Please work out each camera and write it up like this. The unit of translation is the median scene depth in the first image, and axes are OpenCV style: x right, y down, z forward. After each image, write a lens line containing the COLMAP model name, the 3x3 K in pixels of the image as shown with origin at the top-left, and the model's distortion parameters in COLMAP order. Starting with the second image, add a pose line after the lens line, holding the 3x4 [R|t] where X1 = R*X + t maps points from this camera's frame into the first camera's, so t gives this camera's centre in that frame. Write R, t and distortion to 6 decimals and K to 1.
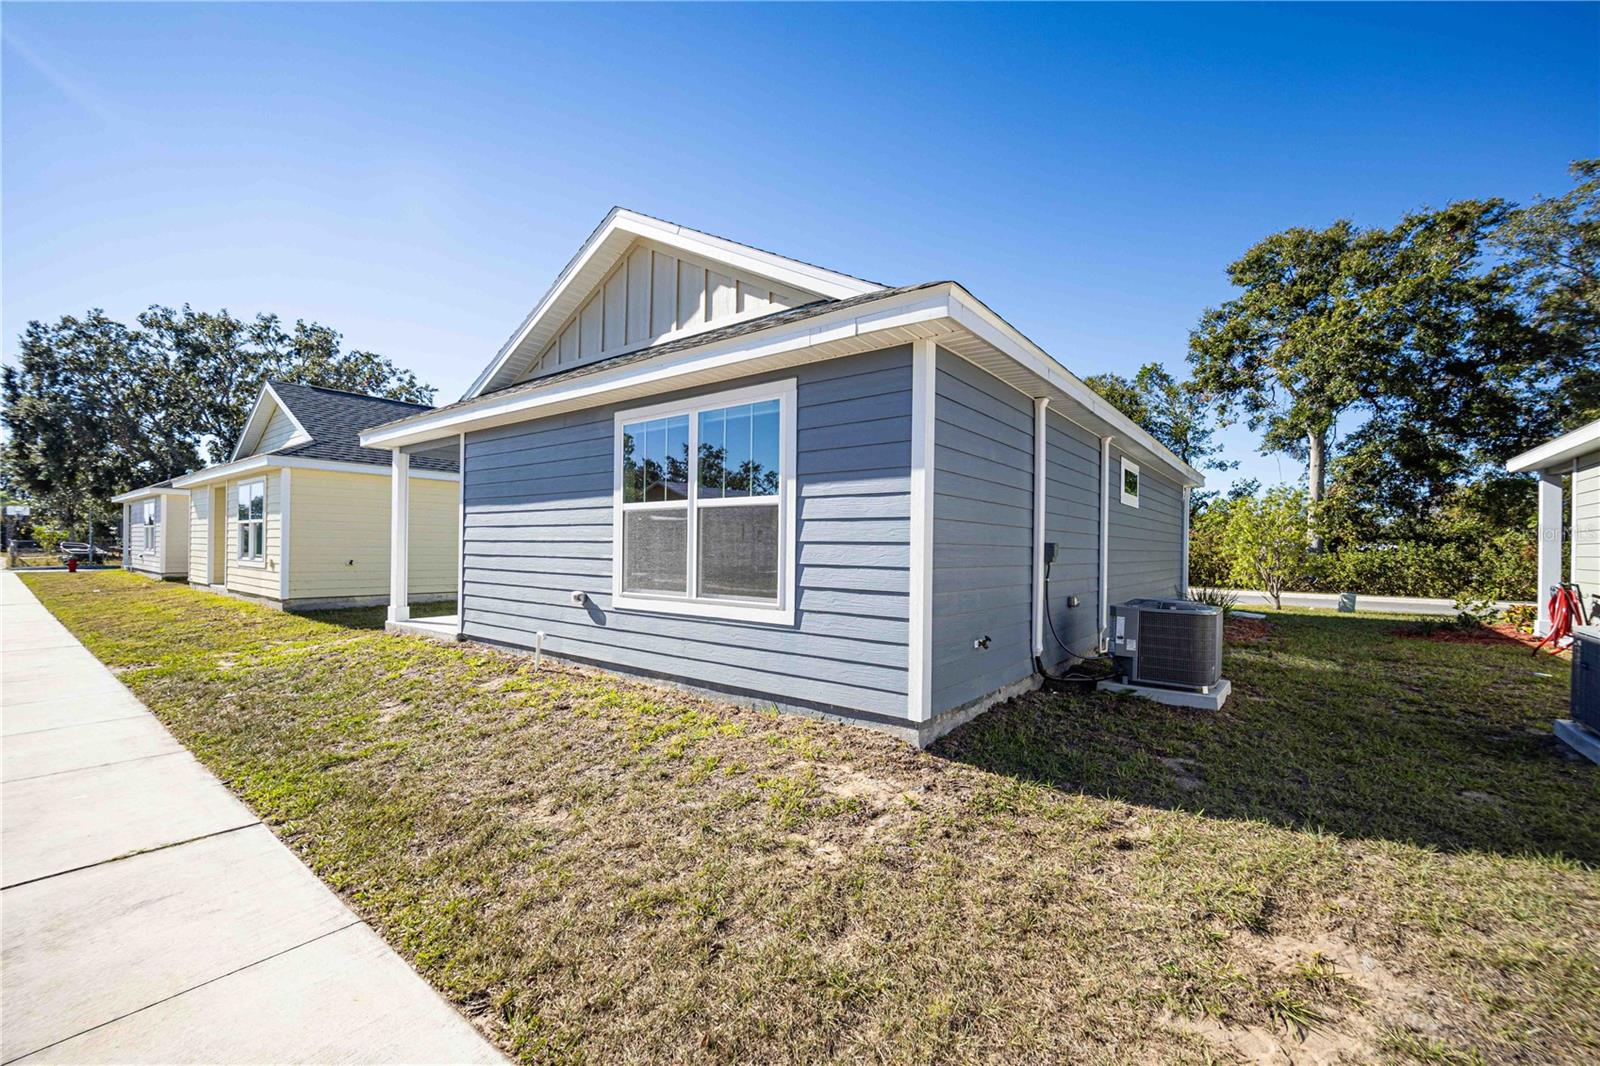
lens RADIAL K [[652.9, 0, 795.6], [0, 652.9, 544.9], [0, 0, 1]] dist [-0.000868, -0.000140]
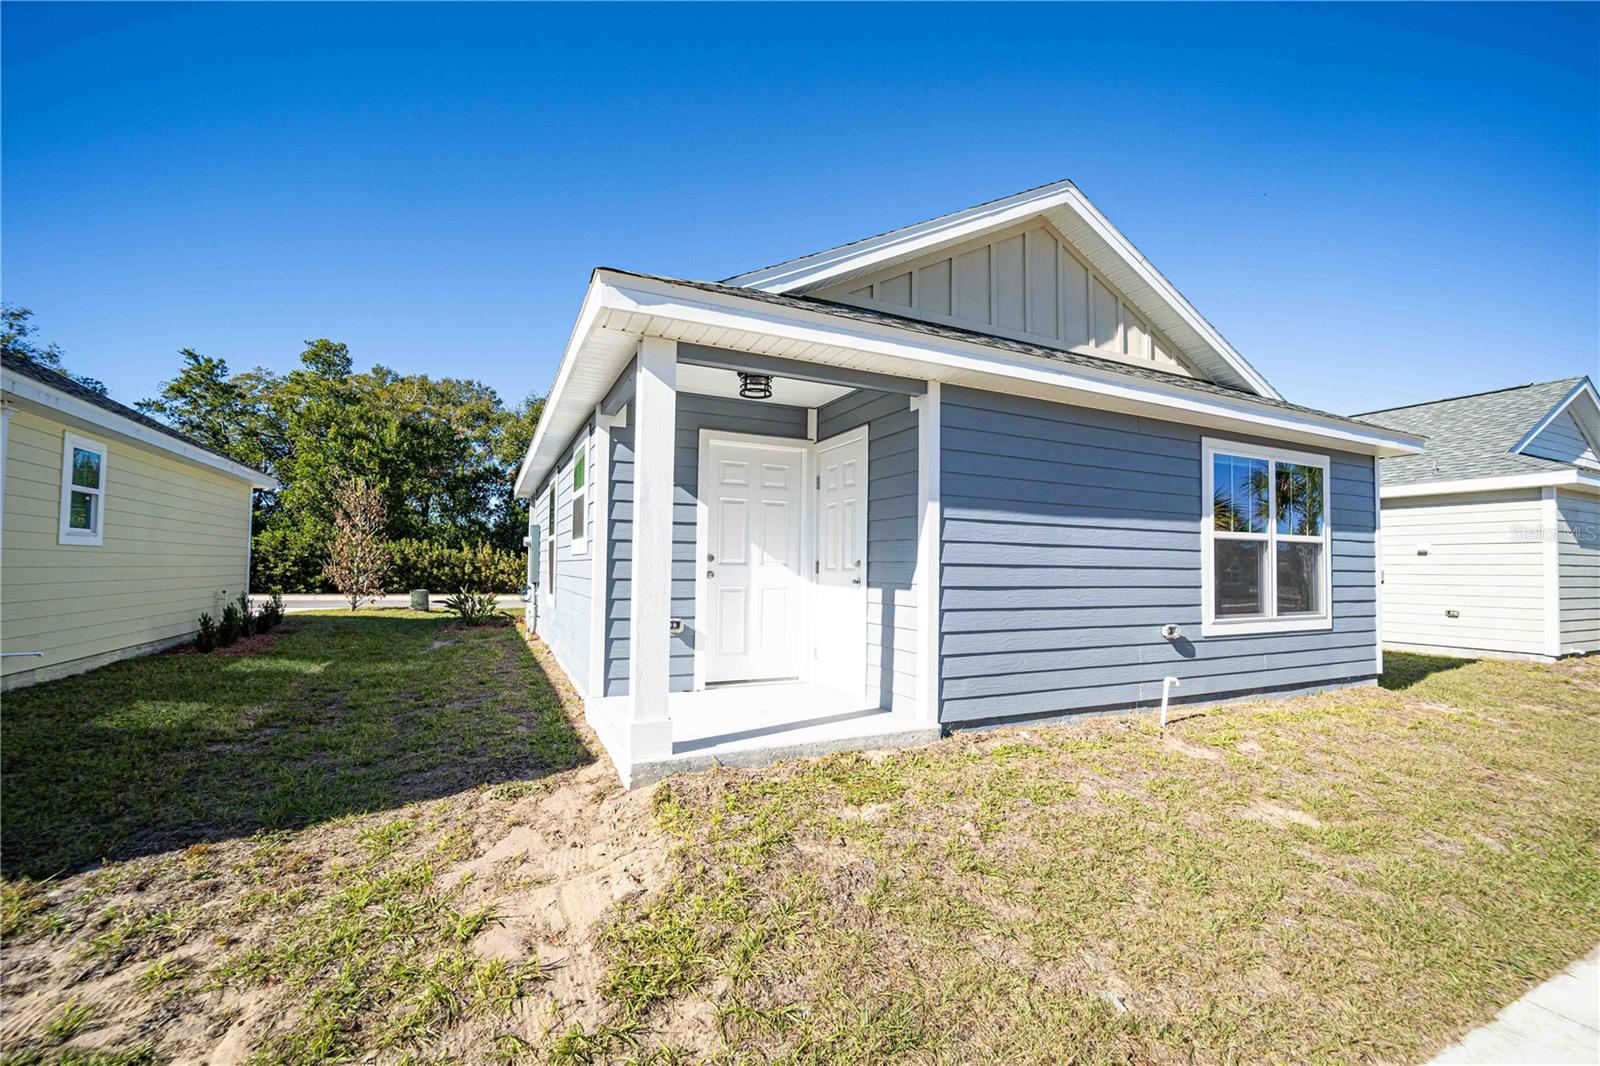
lens RADIAL K [[652.9, 0, 795.6], [0, 652.9, 544.9], [0, 0, 1]] dist [-0.000868, -0.000140]
pose [[0.451520, 0.024809, 0.891916, -1.381154], [-0.011417, 0.999692, -0.022028, -0.011664], [-0.892188, -0.000237, 0.451664, 1.073549]]
